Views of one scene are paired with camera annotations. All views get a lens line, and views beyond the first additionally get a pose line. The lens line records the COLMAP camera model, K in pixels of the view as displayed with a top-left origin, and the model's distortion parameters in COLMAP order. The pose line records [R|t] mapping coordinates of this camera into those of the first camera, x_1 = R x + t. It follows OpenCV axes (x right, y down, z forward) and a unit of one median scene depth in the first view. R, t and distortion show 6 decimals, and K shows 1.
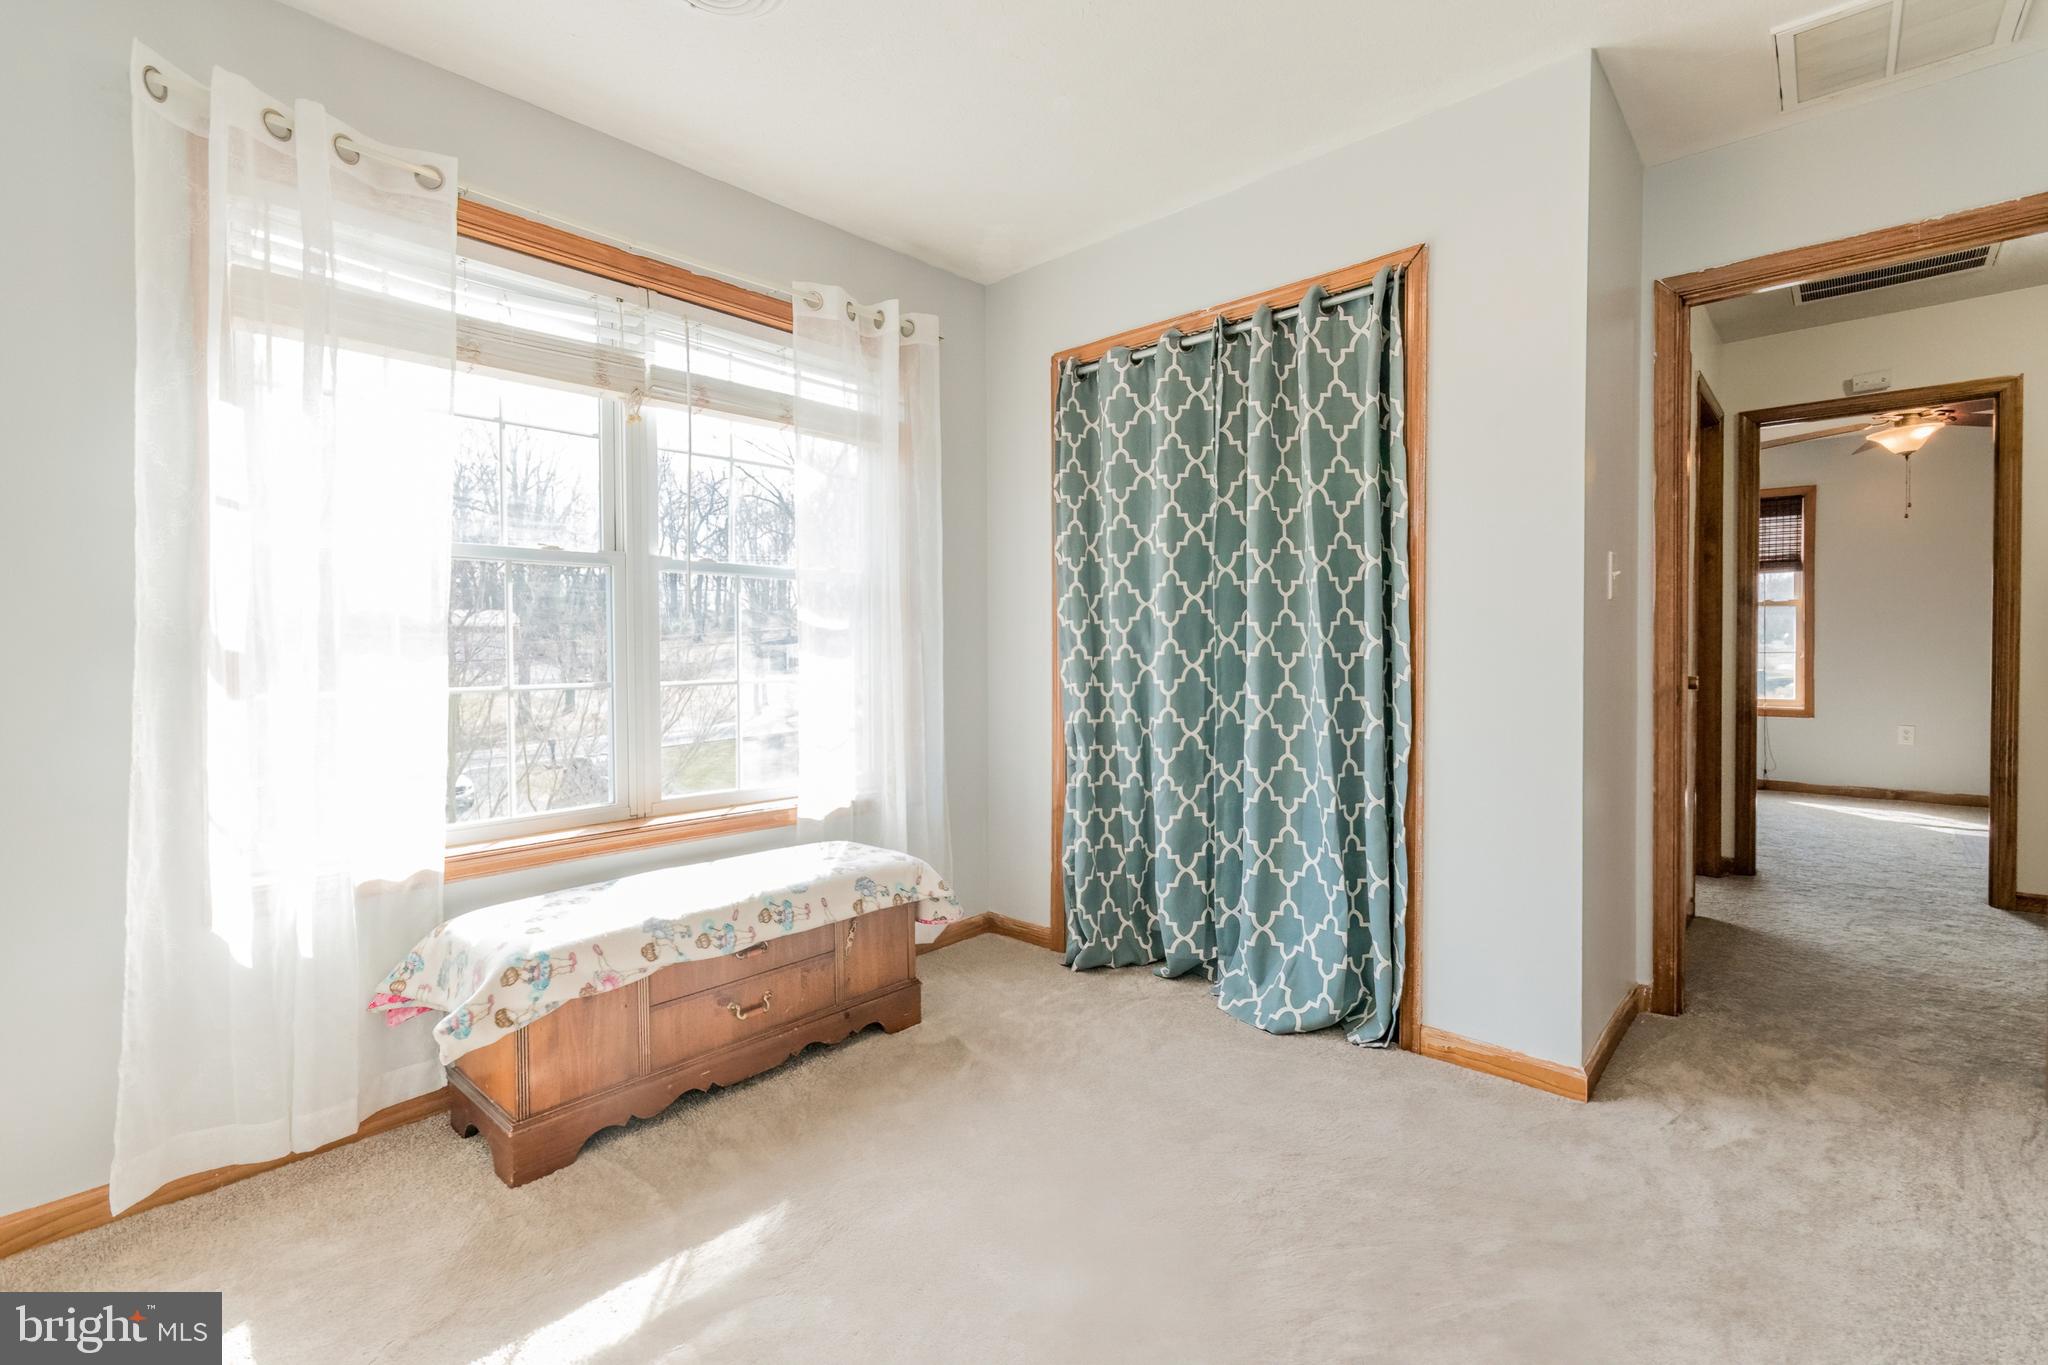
lens RADIAL K [[967.7, 0, 991.0], [0, 967.7, 659.2], [0, 0, 1]] dist [0.001004, 0.000200]
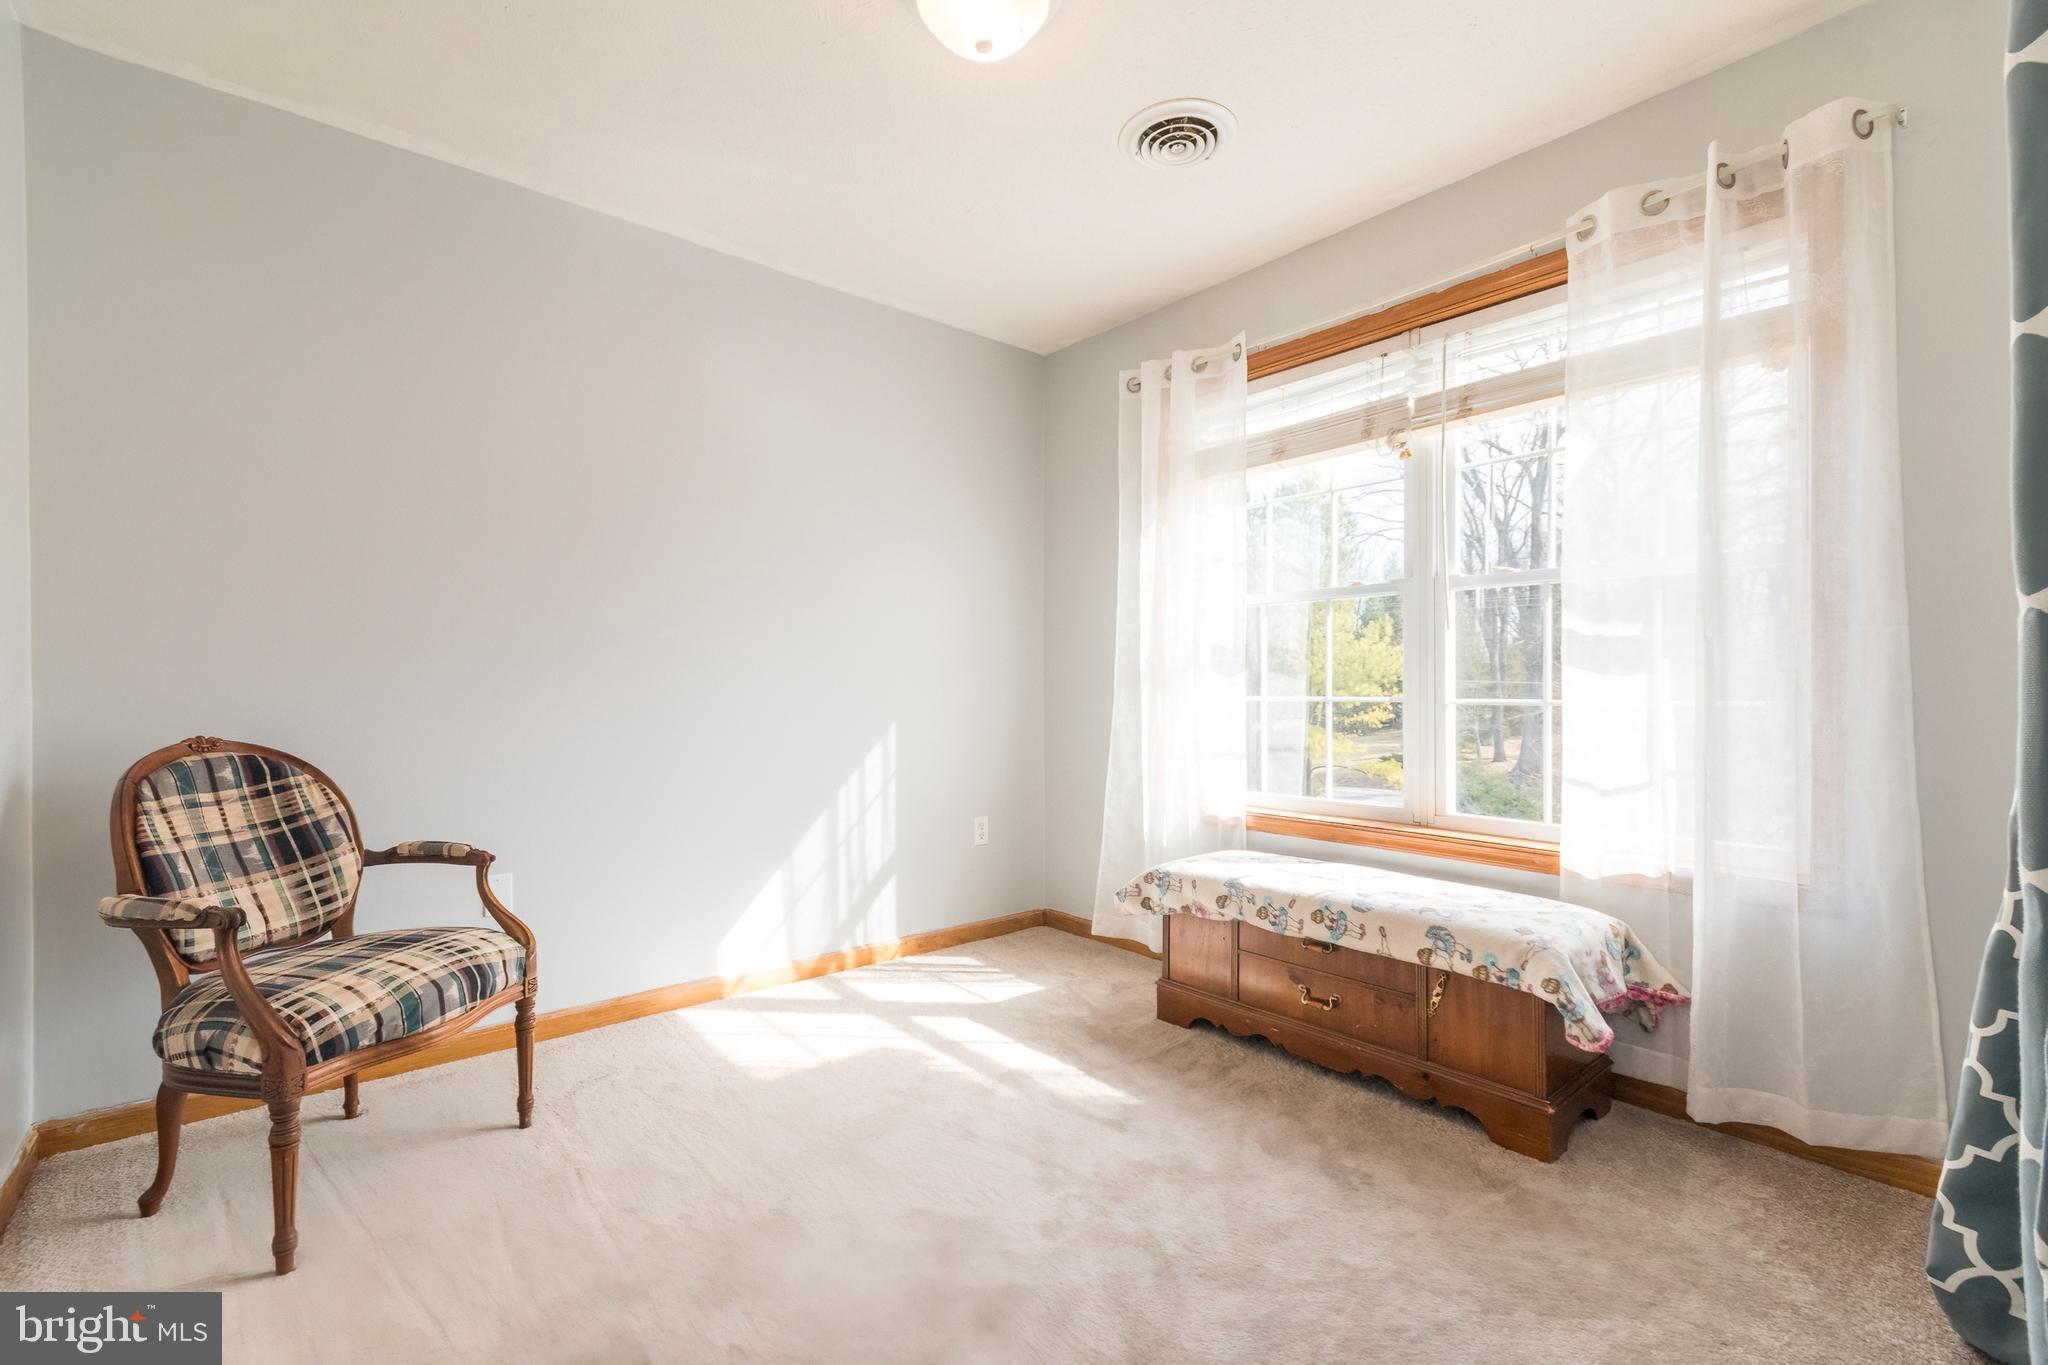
lens RADIAL K [[889.7, 0, 1020.4], [0, 889.7, 696.9], [0, 0, 1]] dist [0.001208, 0.000227]
pose [[-0.132920, 0.012634, -0.991046, 0.736999], [-0.014498, 0.999787, 0.014690, 0.015268], [0.991021, 0.016321, -0.132709, 0.768880]]
